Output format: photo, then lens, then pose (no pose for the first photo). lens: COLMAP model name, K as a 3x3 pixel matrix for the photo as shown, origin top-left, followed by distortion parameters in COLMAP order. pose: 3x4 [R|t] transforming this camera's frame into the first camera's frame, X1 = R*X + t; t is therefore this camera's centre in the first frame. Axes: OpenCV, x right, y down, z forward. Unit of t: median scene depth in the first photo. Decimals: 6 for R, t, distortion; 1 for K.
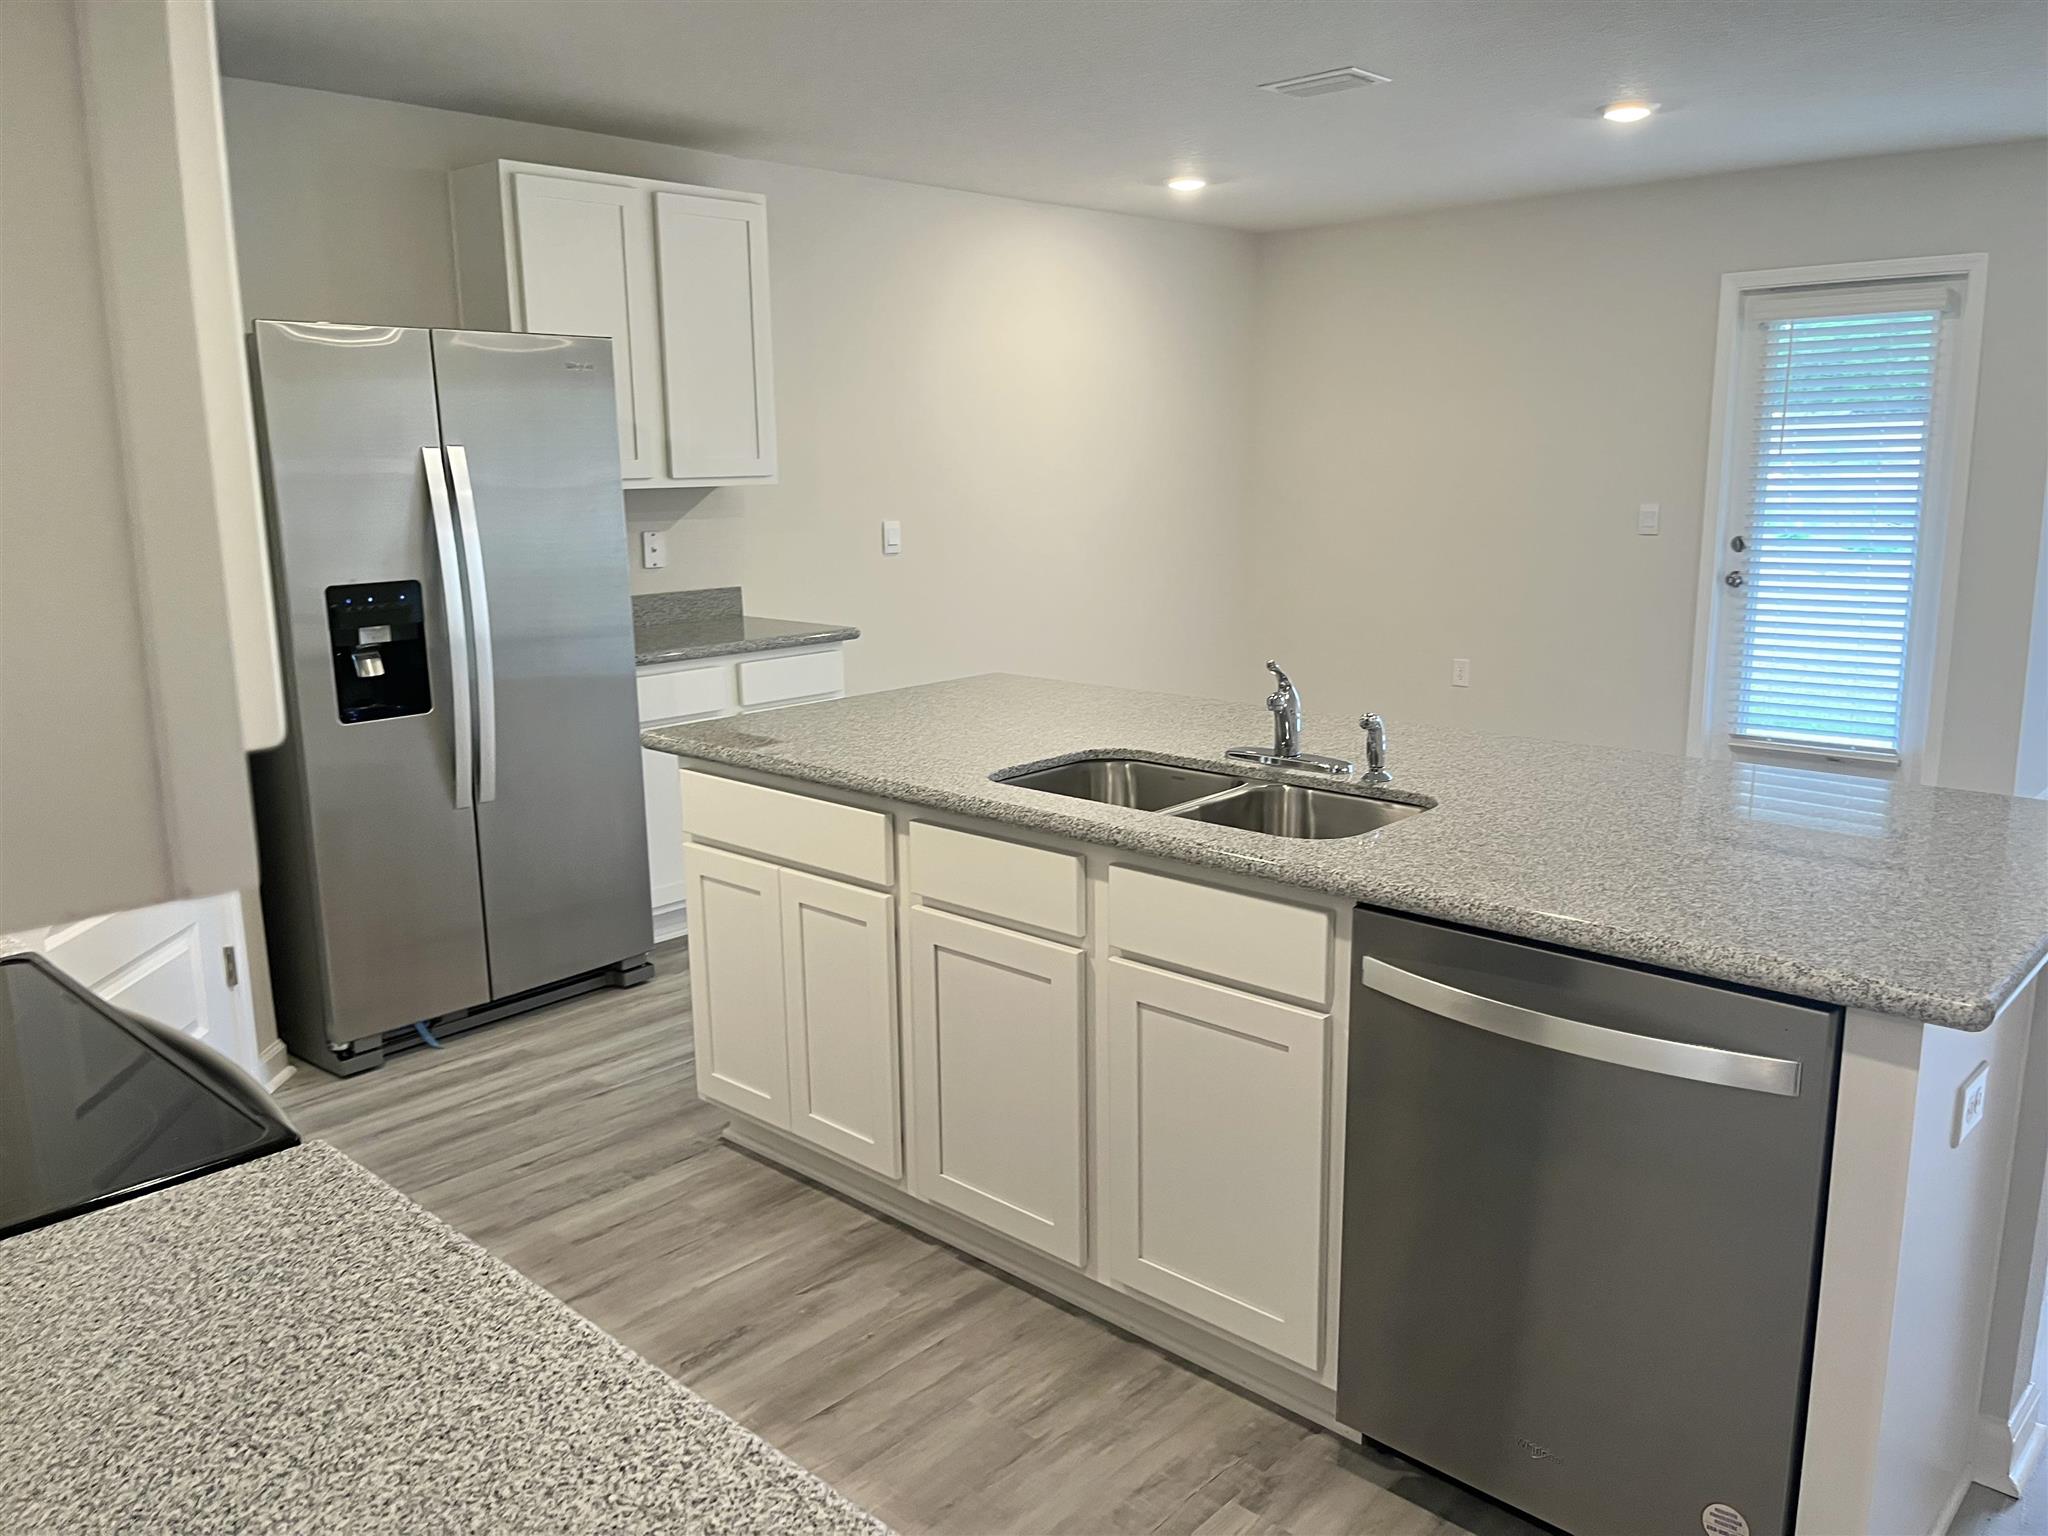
lens RADIAL K [[1549.0, 0, 1033.7], [0, 1549.0, 760.1], [0, 0, 1]] dist [0.061791, -0.055434]
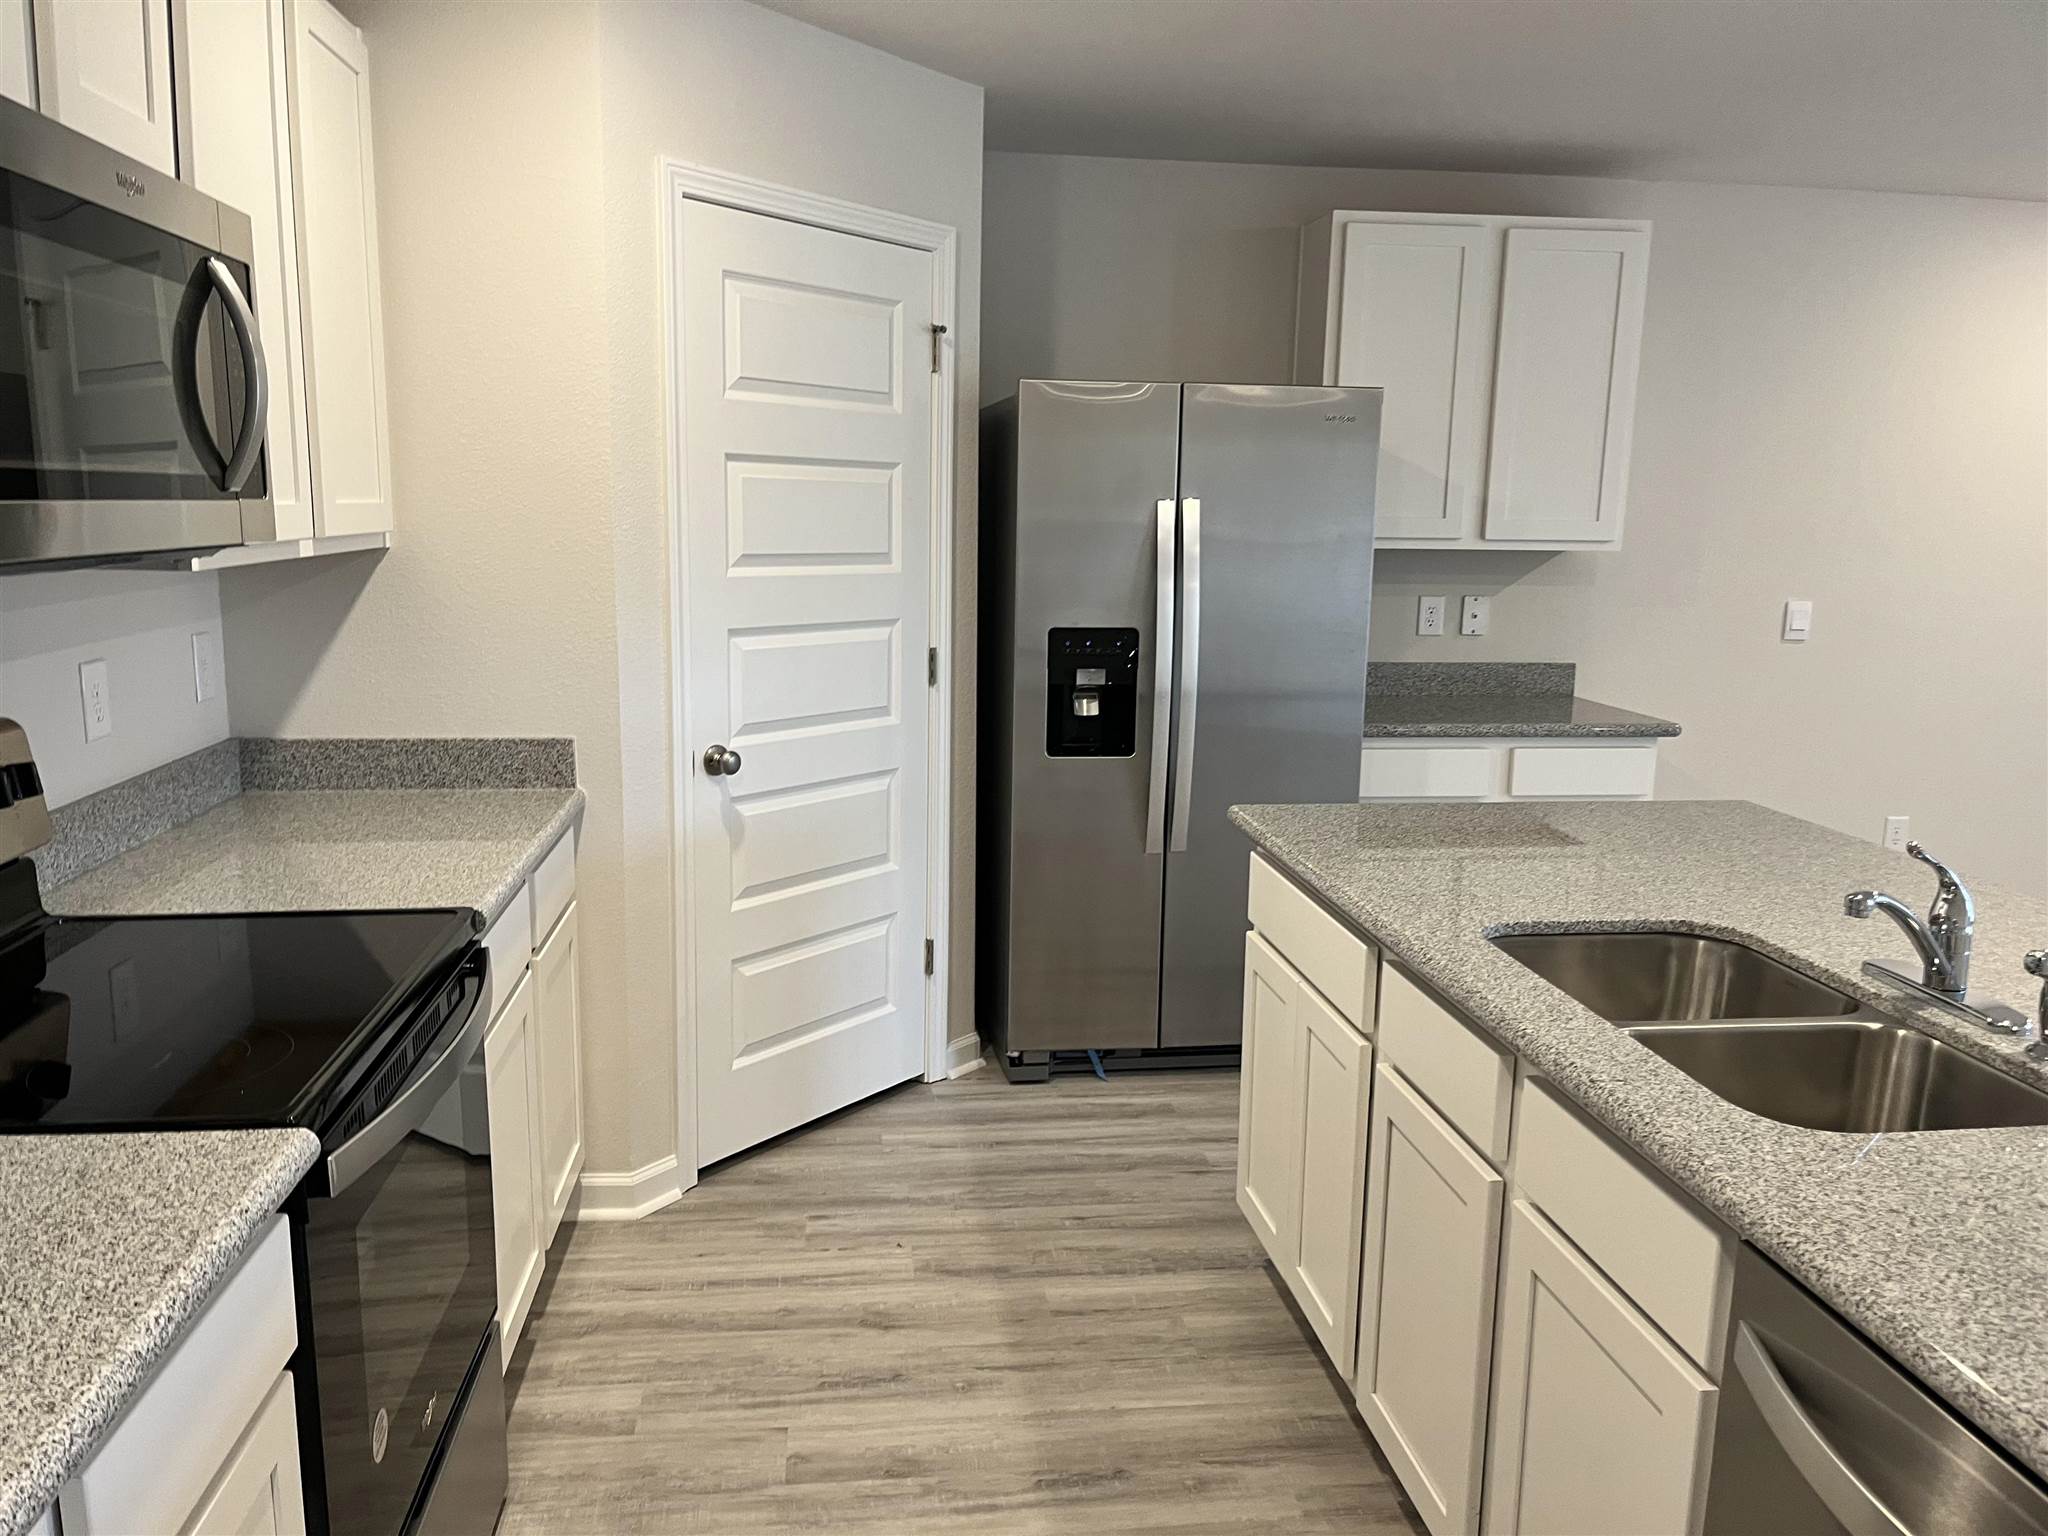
lens RADIAL K [[1549.0, 0, 1027.1], [0, 1549.0, 779.9], [0, 0, 1]] dist [0.061791, -0.055434]
pose [[0.763965, 0.142193, -0.629396, 0.206881], [-0.155746, 0.987212, 0.033986, -0.039714], [0.626180, 0.072062, 0.776341, 0.168013]]
